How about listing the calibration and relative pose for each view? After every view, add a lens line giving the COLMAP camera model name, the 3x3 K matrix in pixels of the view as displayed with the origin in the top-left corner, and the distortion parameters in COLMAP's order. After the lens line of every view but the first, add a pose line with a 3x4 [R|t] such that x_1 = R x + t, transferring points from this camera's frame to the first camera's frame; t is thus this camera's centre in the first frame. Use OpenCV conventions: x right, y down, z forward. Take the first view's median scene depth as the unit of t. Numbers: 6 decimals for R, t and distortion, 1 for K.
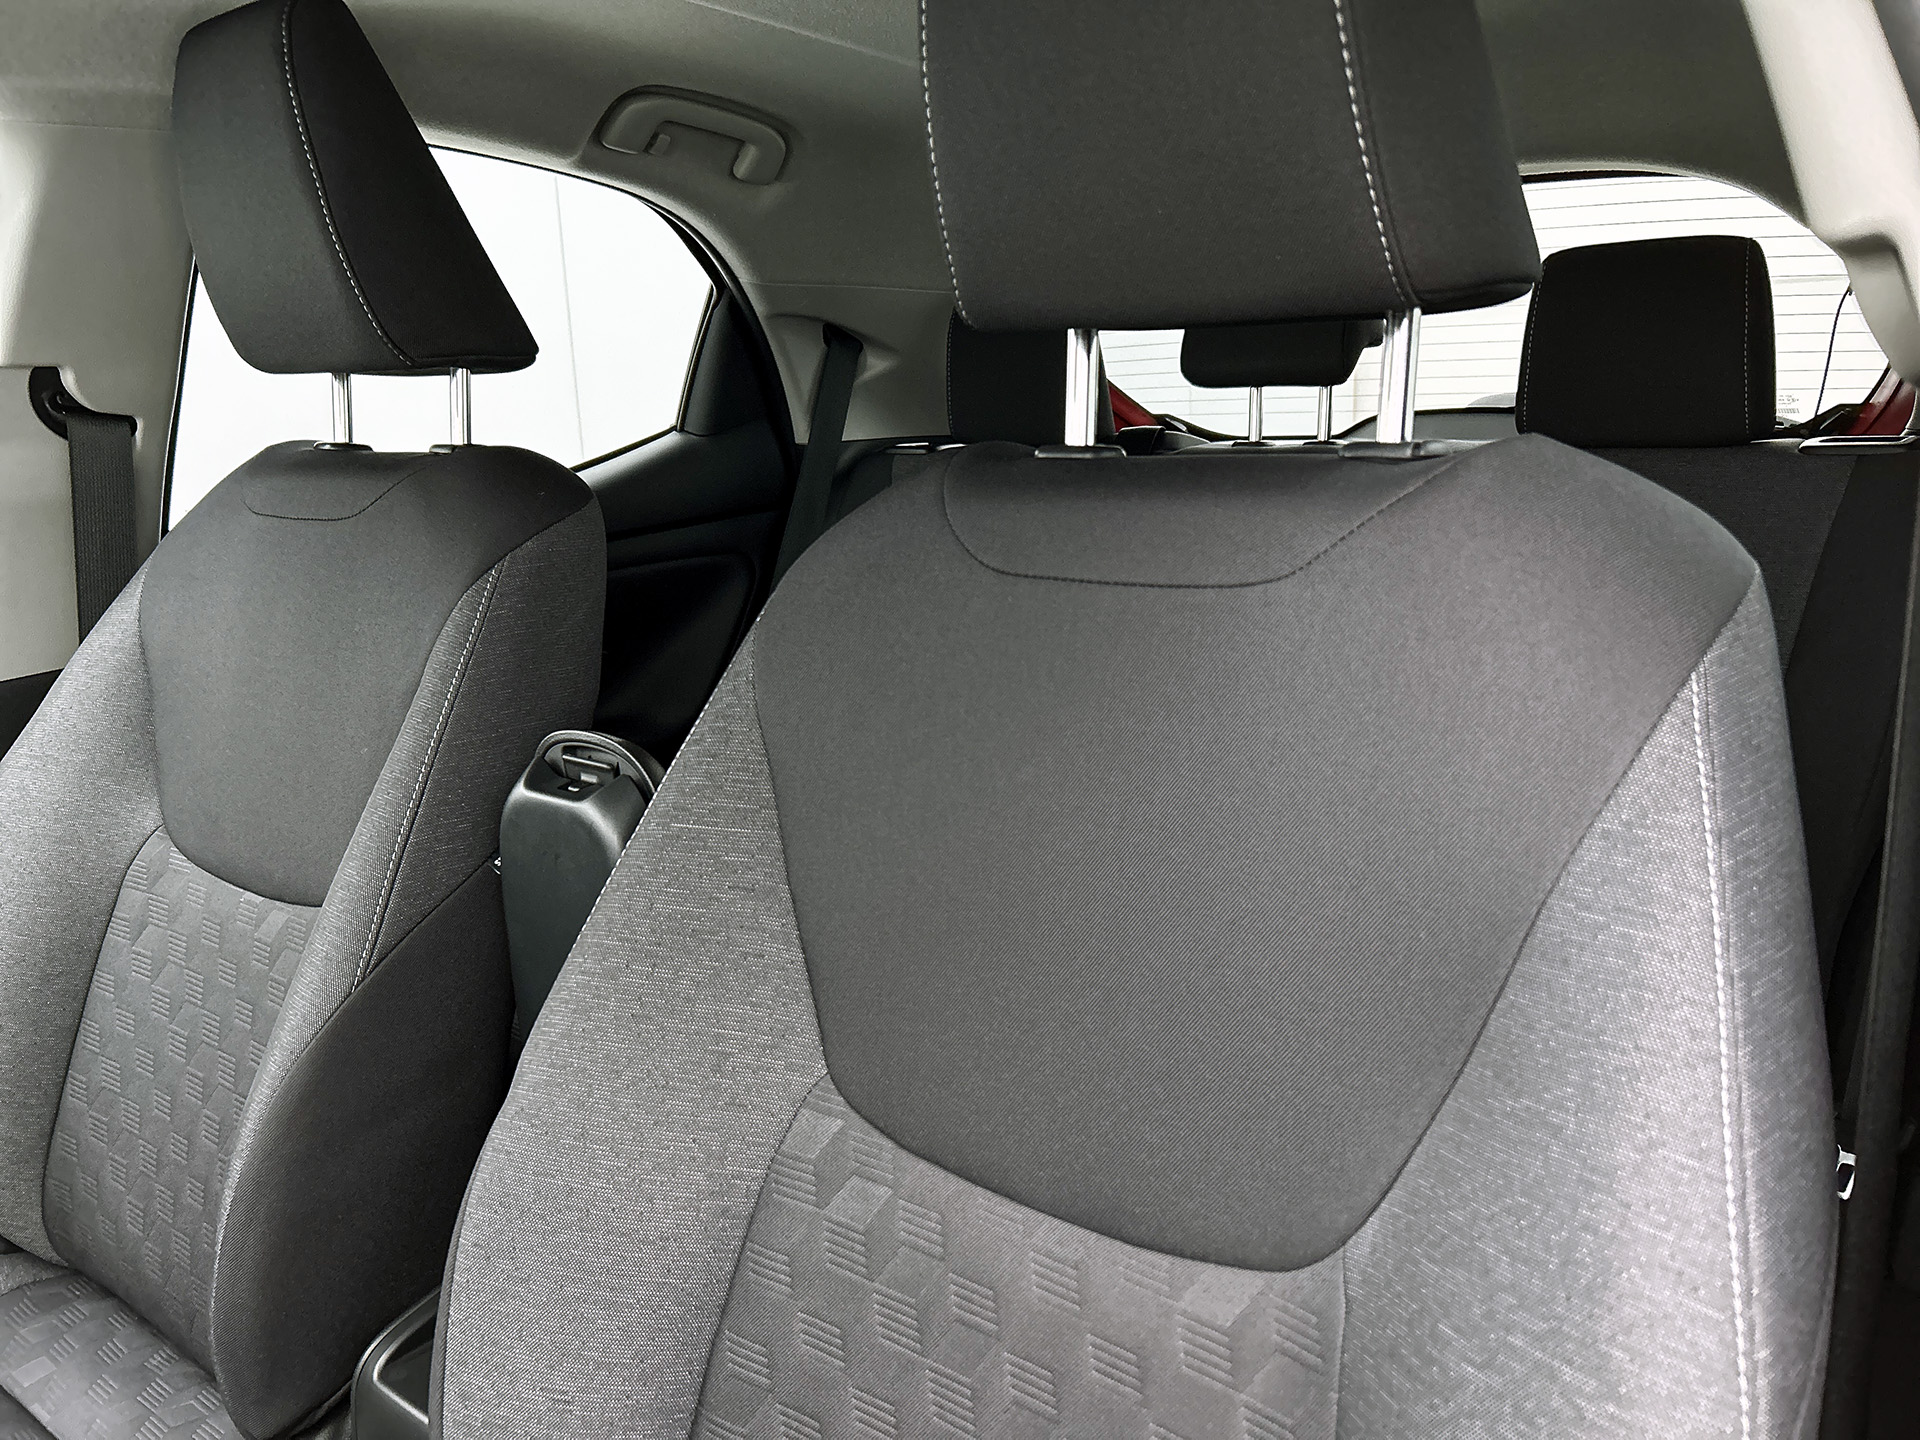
lens RADIAL K [[1474.5, 0, 976.6], [0, 1474.5, 722.9], [0, 0, 1]] dist [0.045647, -0.050113]
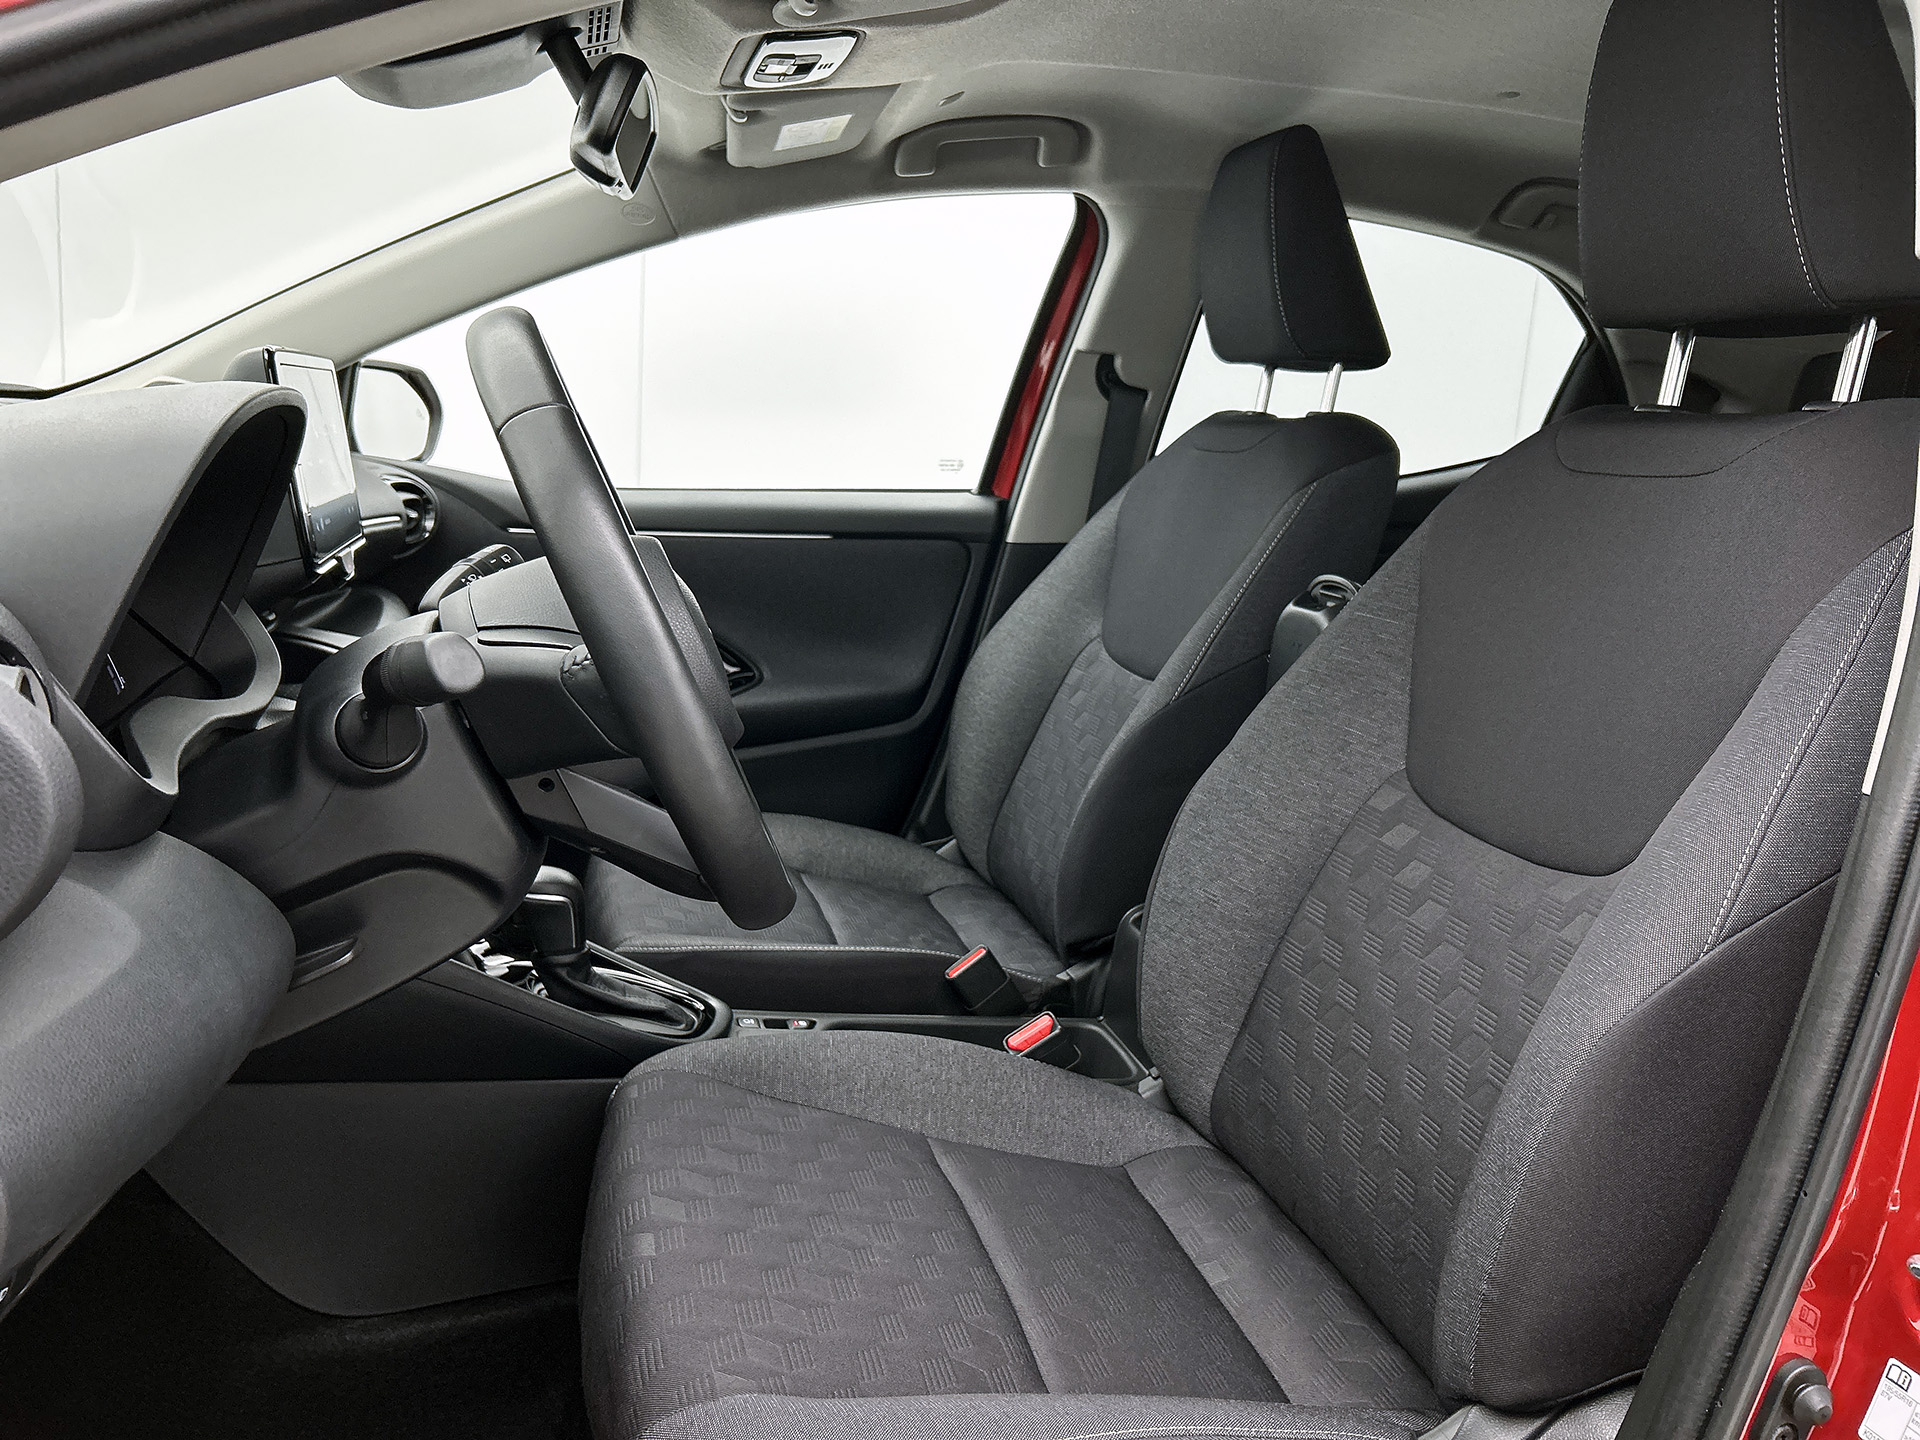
lens RADIAL K [[1474.5, 0, 944.7], [0, 1474.5, 733.0], [0, 0, 1]] dist [0.045647, -0.050113]
pose [[0.787564, 0.204320, -0.581374, 0.296368], [-0.231769, 0.972375, 0.027767, 0.180511], [0.570987, 0.112876, 0.813163, -0.424420]]
